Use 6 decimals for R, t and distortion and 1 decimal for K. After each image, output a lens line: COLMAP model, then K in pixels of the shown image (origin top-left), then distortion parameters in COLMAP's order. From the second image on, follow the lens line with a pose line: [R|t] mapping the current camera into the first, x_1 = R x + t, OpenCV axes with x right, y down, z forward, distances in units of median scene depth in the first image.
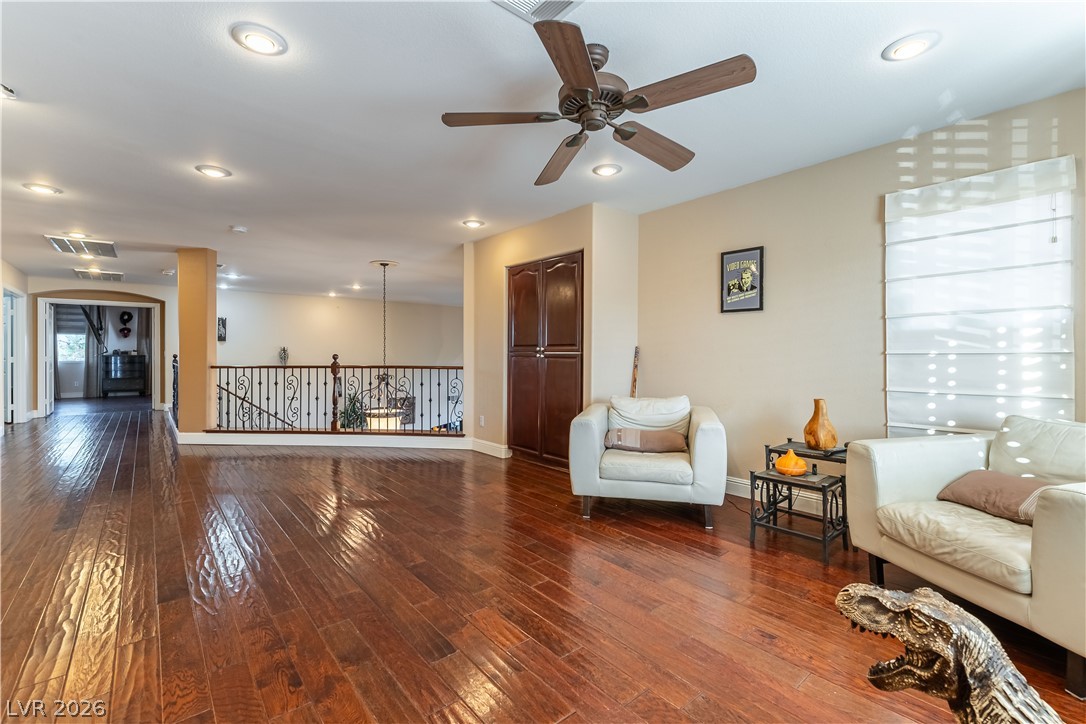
lens RADIAL K [[476.9, 0, 549.1], [0, 476.9, 353.5], [0, 0, 1]] dist [-0.000216, -0.000180]
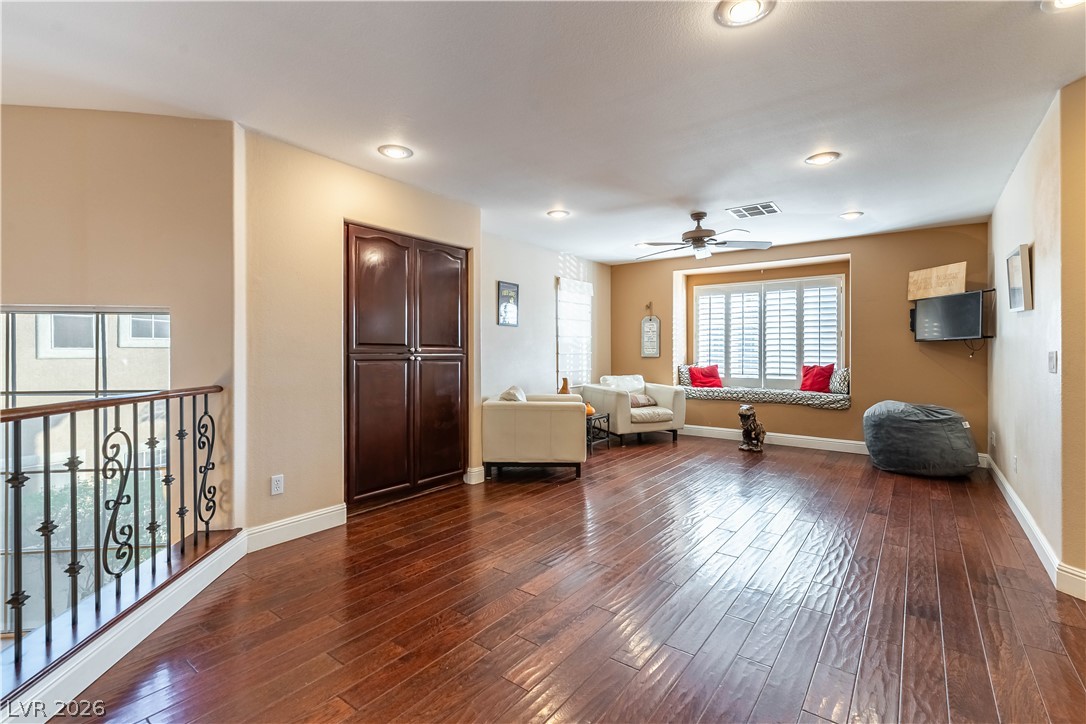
lens RADIAL K [[476.9, 0, 549.1], [0, 476.9, 353.5], [0, 0, 1]] dist [-0.000216, -0.000180]
pose [[-0.205865, -0.004978, 0.978568, -0.917983], [-0.003713, 0.999984, 0.004306, -0.008344], [-0.978573, -0.002747, -0.205880, 1.035403]]
